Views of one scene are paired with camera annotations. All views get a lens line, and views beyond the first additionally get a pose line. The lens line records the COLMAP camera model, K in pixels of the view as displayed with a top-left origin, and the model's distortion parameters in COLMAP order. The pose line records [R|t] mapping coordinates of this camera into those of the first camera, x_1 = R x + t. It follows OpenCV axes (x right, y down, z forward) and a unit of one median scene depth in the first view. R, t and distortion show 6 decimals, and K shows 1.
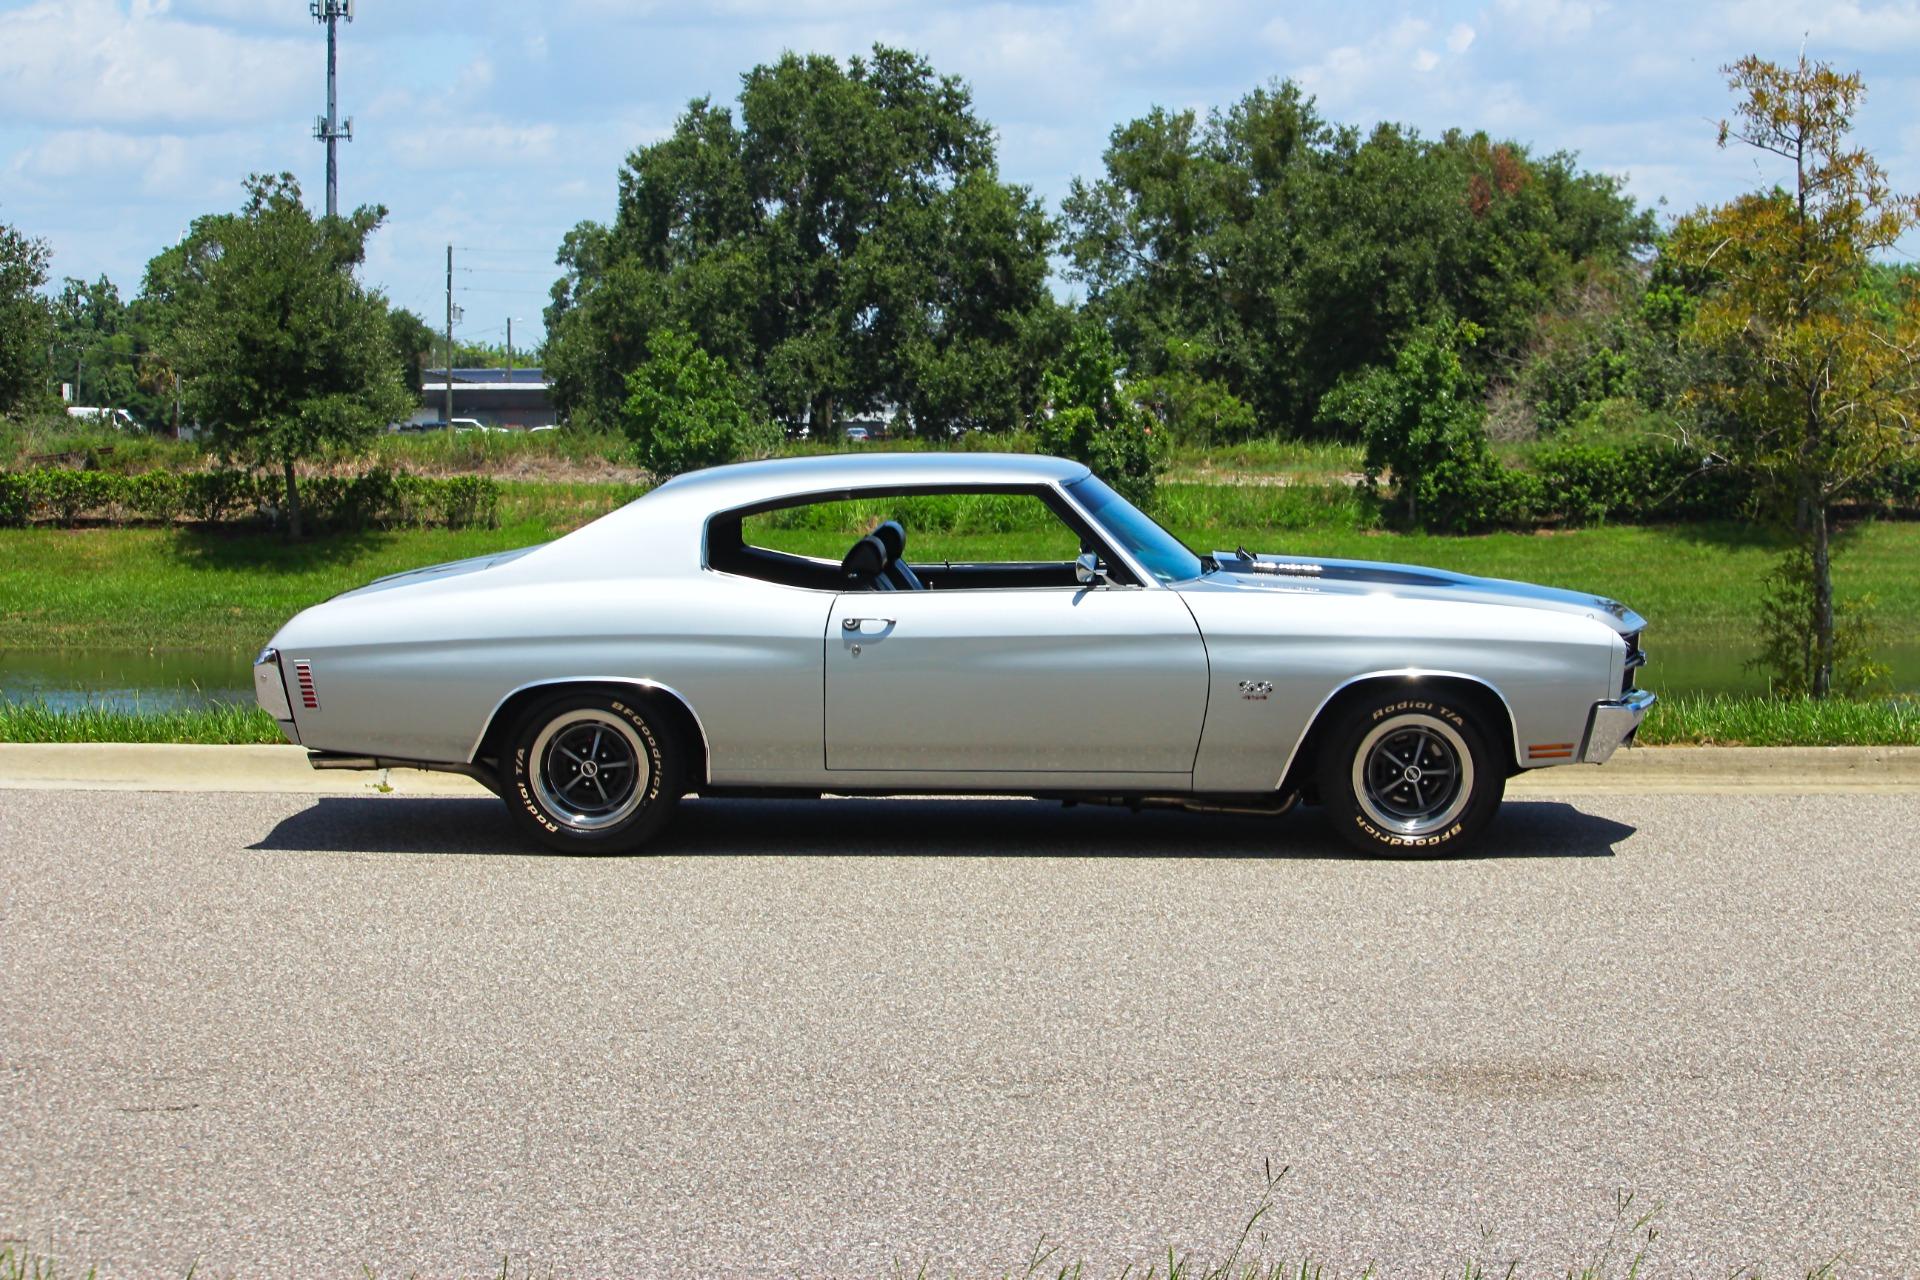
lens RADIAL K [[4975.5, 0, 849.1], [0, 4975.5, 565.2], [0, 0, 1]] dist [-0.477572, 0.470076]
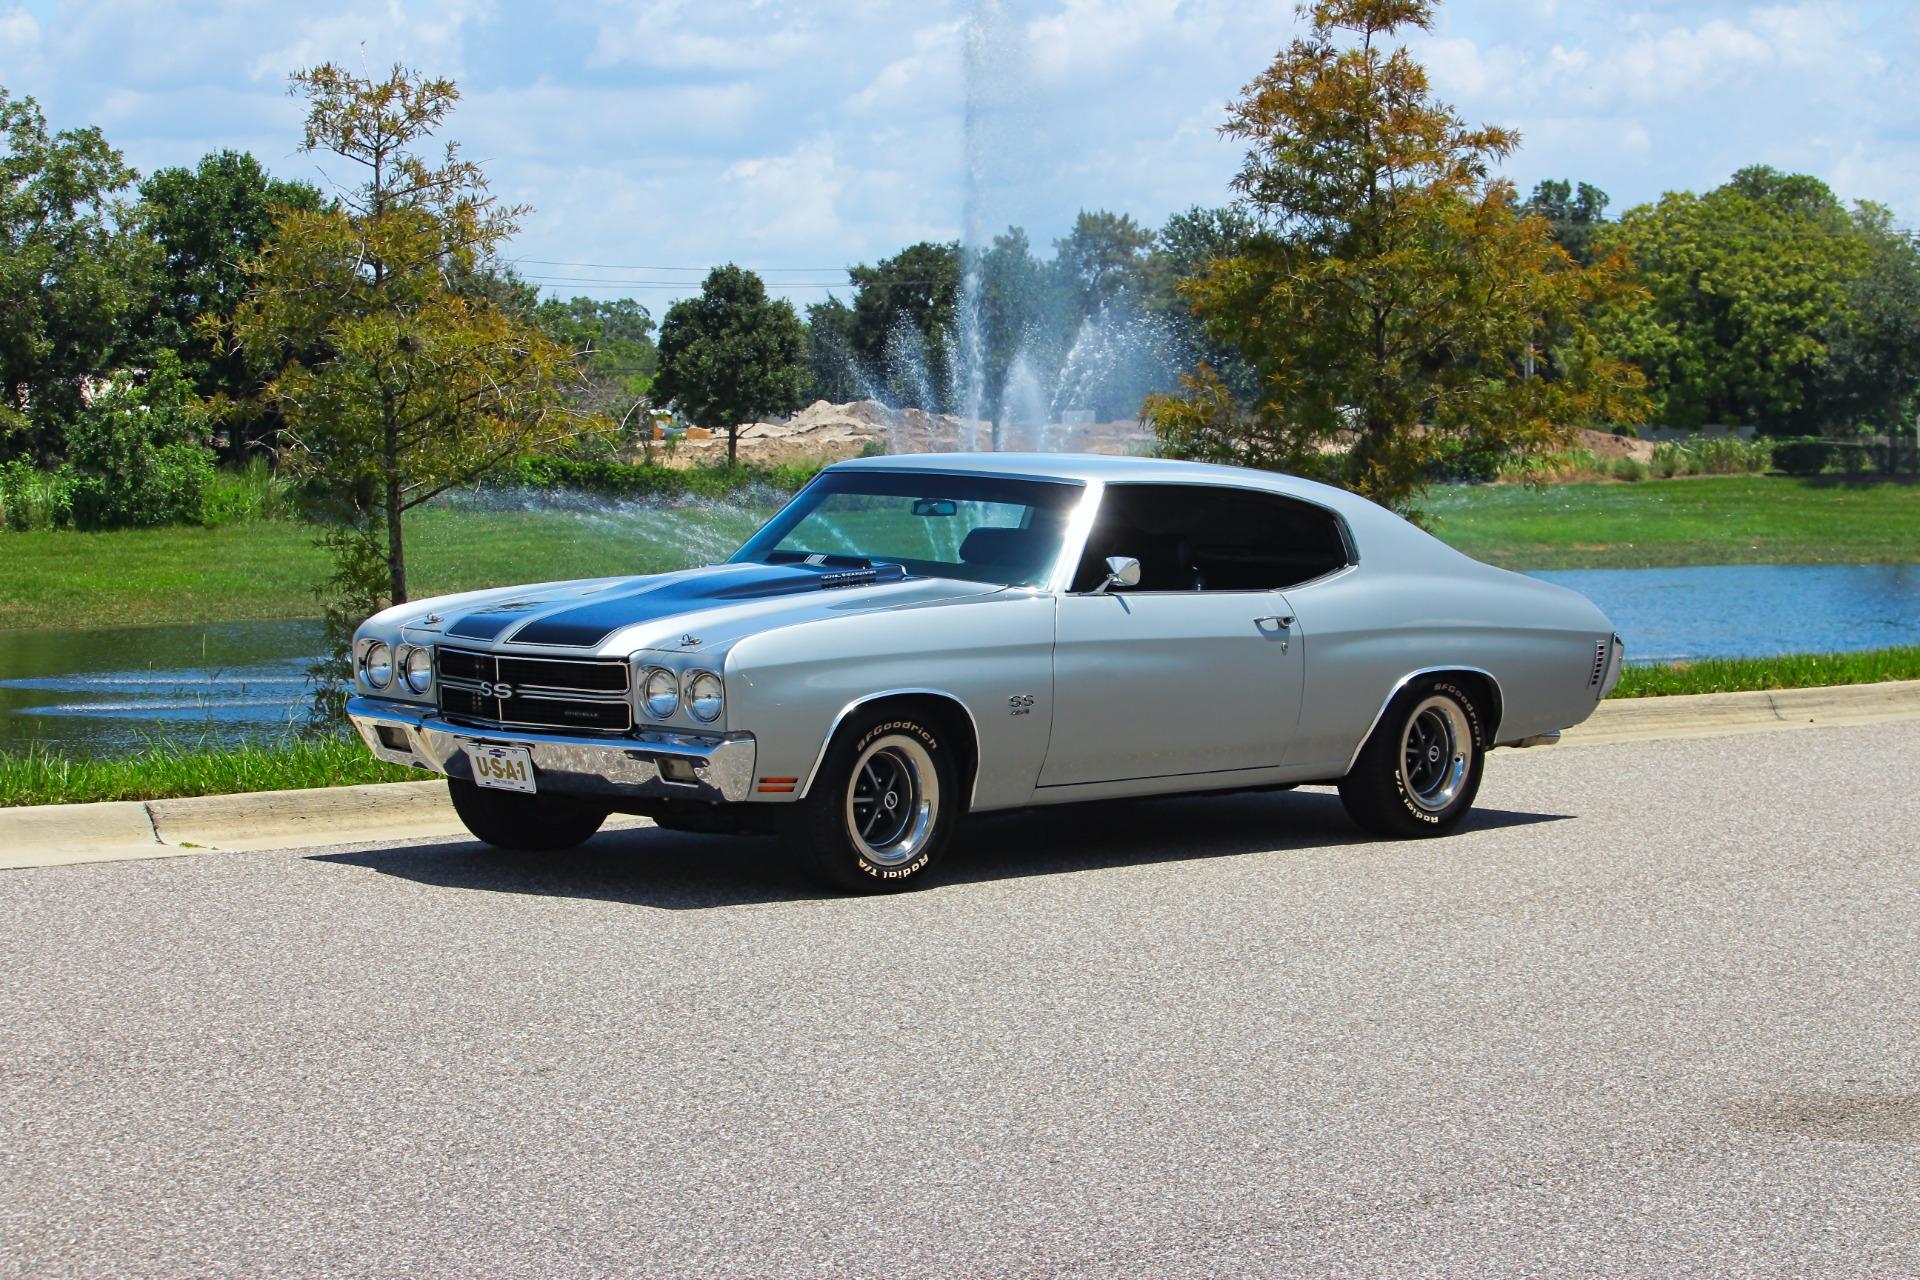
lens RADIAL K [[4997.9, 0, 960.0], [0, 4997.9, 640.0], [0, 0, 1]] dist [-0.467753, 0.220985]
pose [[0.653396, -0.032216, 0.756330, -0.130851], [0.025948, 0.999460, 0.020156, -0.001079], [-0.756571, 0.006455, 0.653879, 0.066662]]
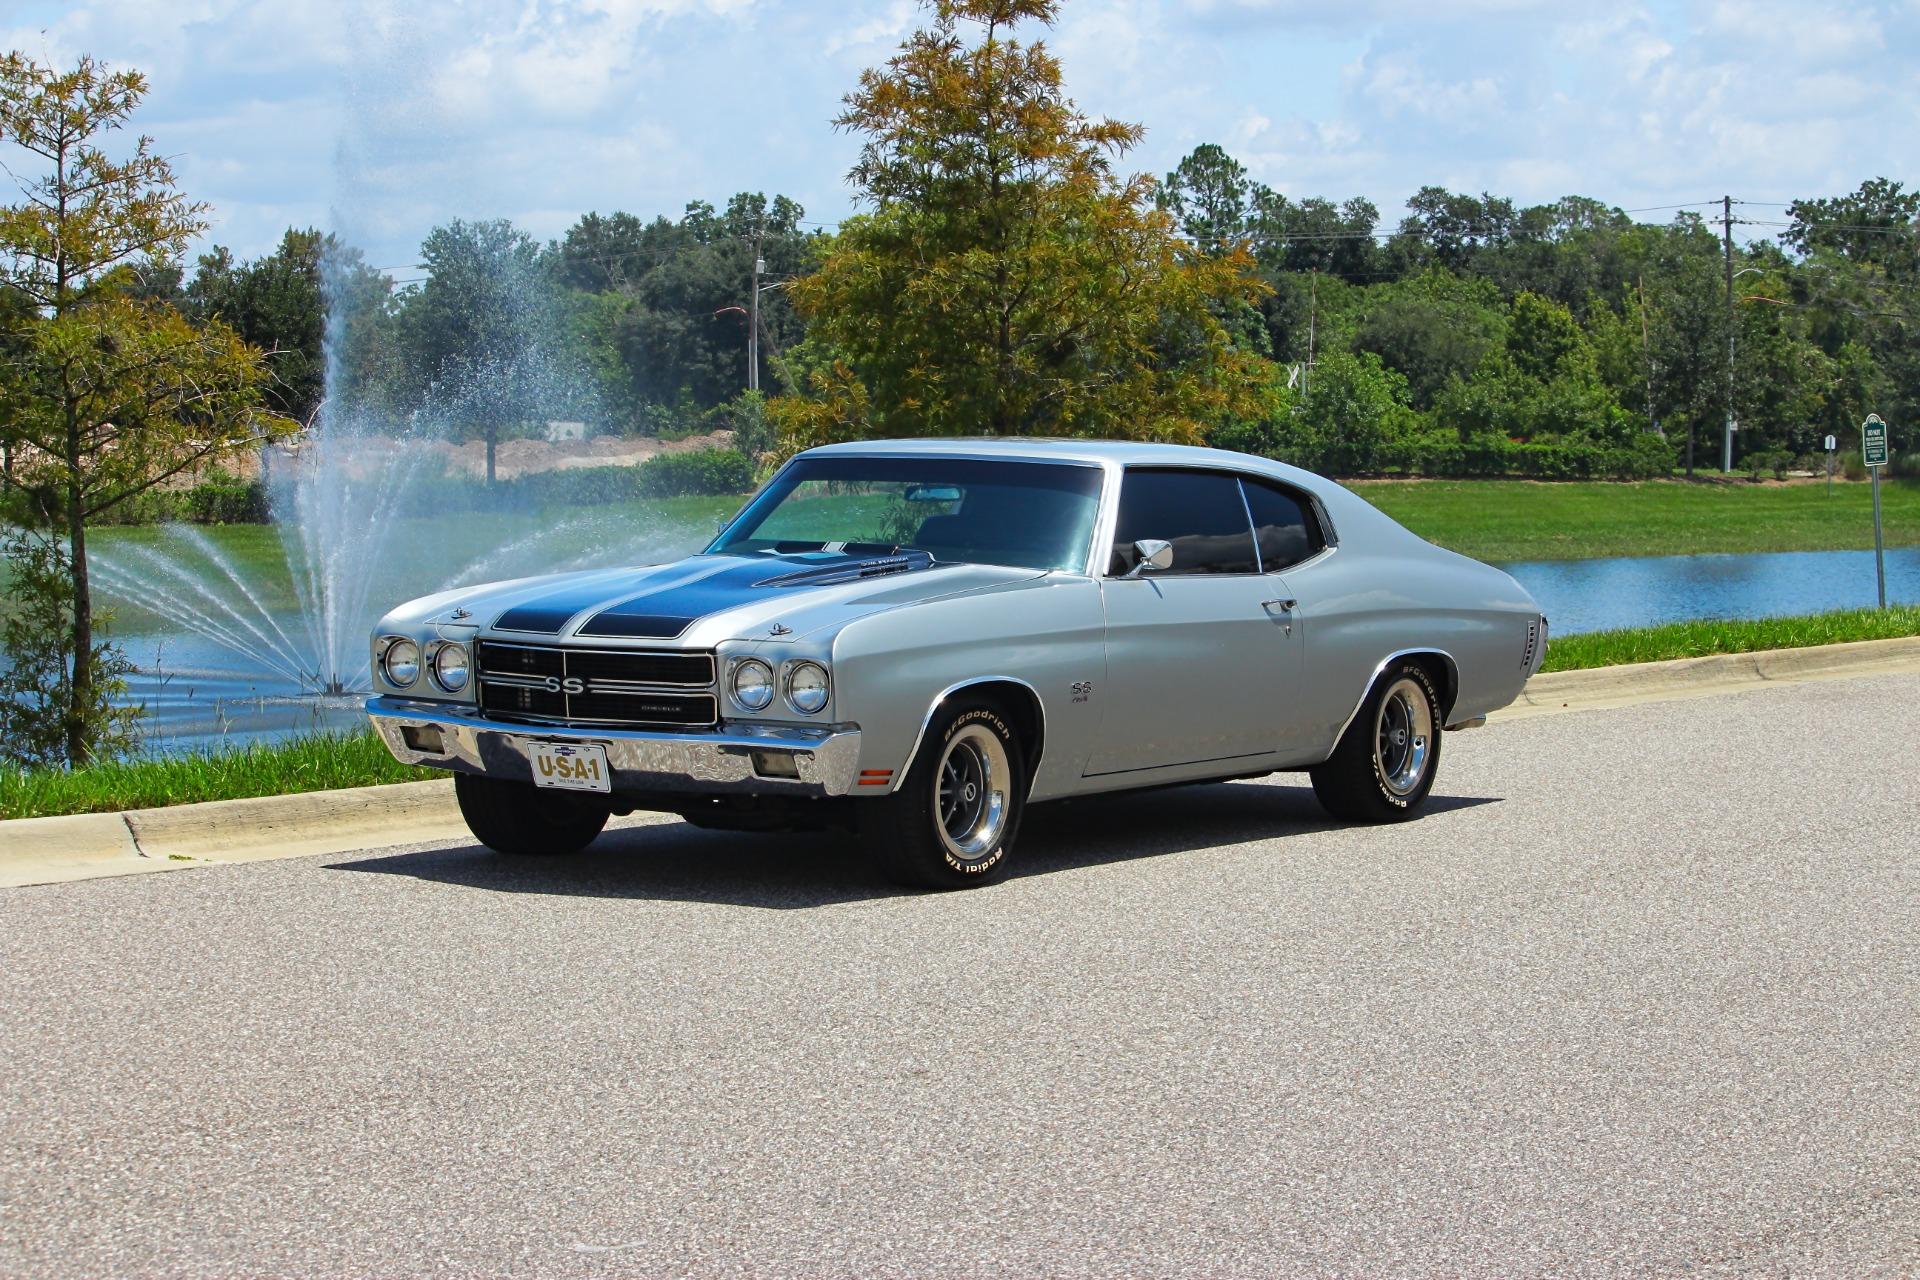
lens RADIAL K [[4997.9, 0, 960.0], [0, 4997.9, 640.0], [0, 0, 1]] dist [-0.467753, 0.220985]
pose [[0.514386, -0.039164, 0.856664, -0.144512], [0.038880, 0.998994, 0.022326, -0.000961], [-0.856677, 0.021823, 0.515391, 0.093714]]
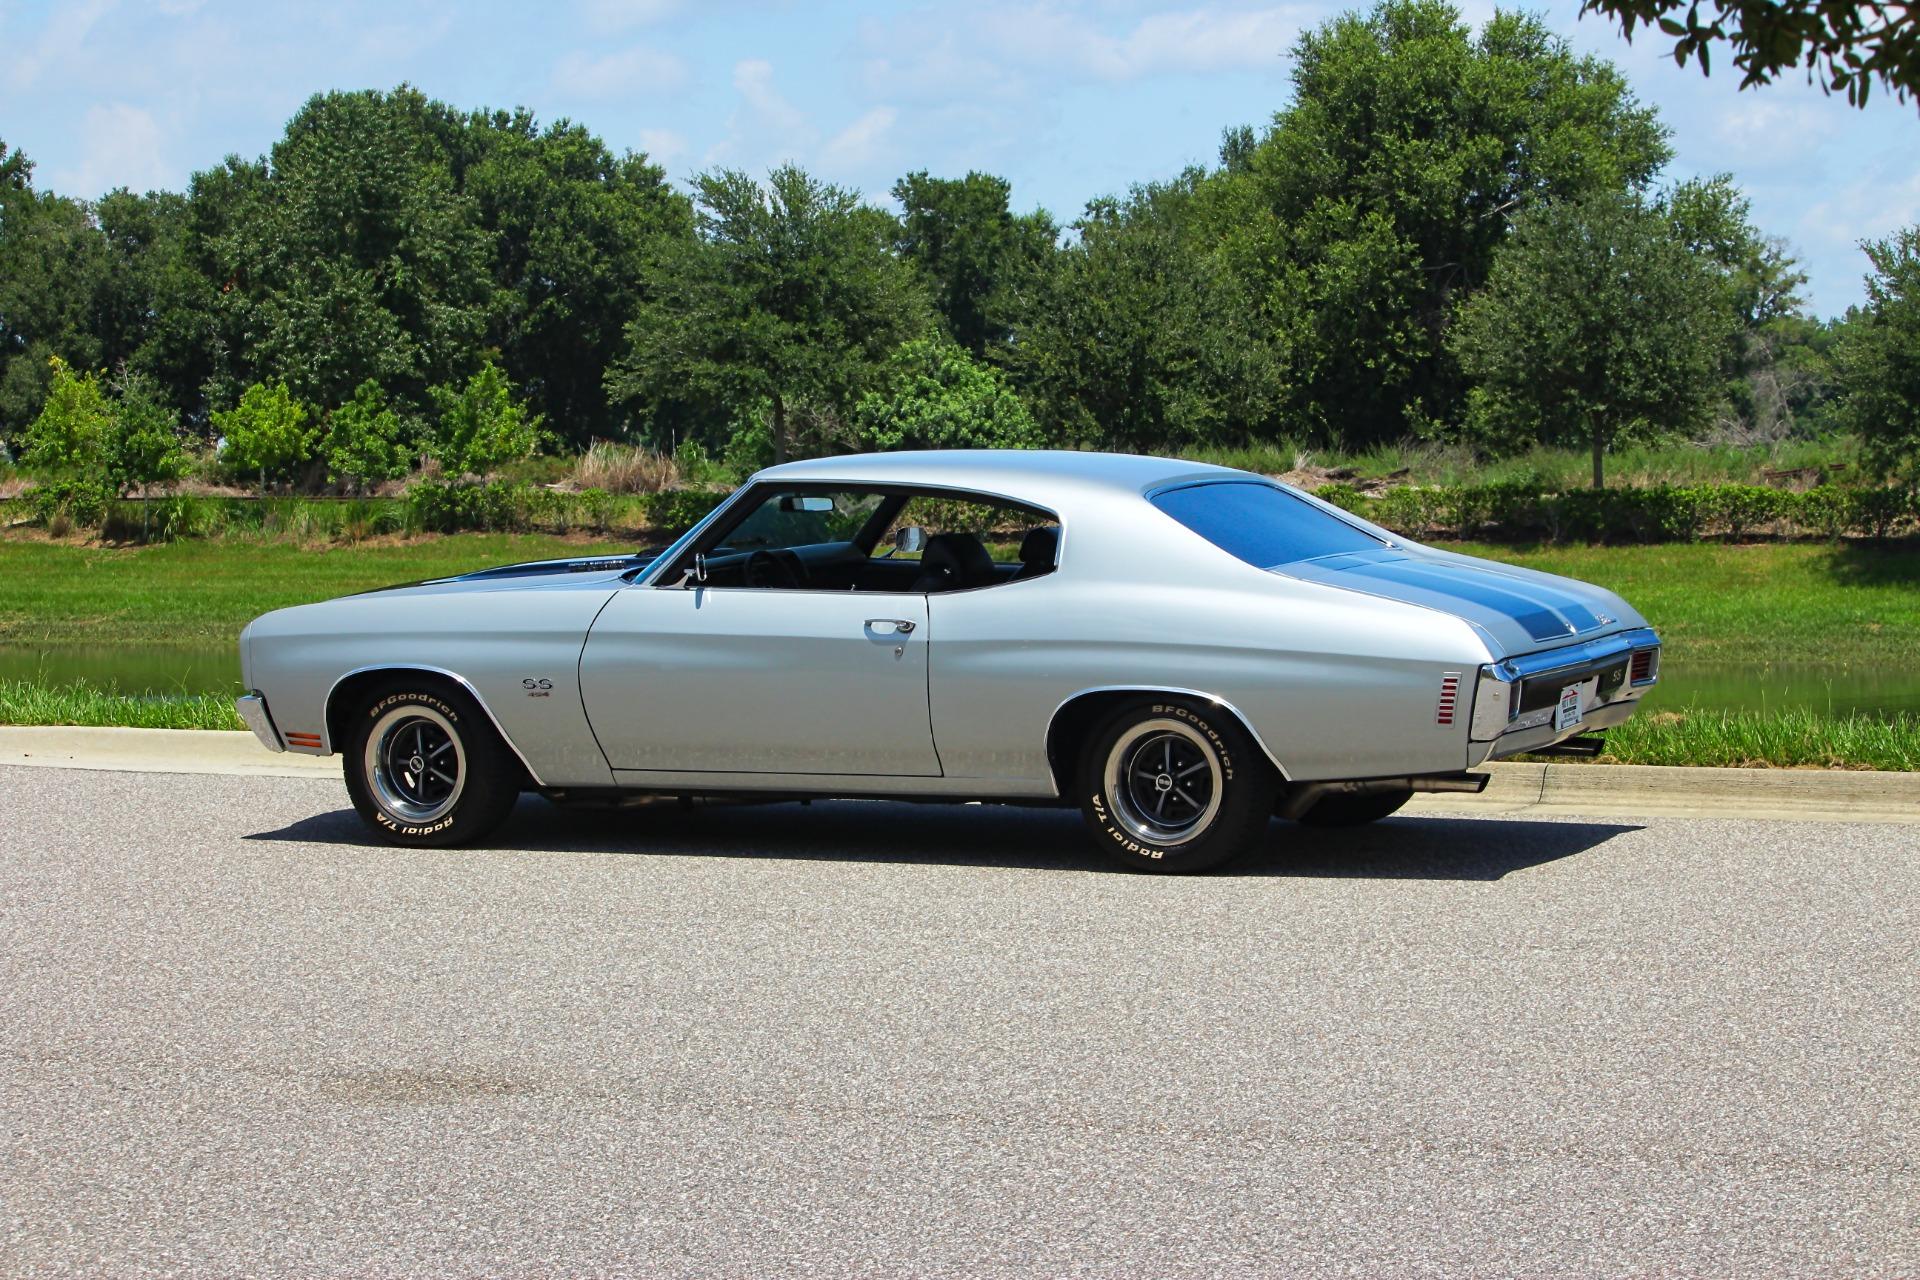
lens RADIAL K [[4951.8, 0, 960.0], [0, 4951.8, 640.0], [0, 0, 1]] dist [-0.484139, 0.716504]
pose [[0.923953, 0.011859, -0.382321, 0.077014], [-0.007464, 0.999888, 0.012977, 0.000406], [0.382432, -0.009136, 0.923938, 0.017703]]
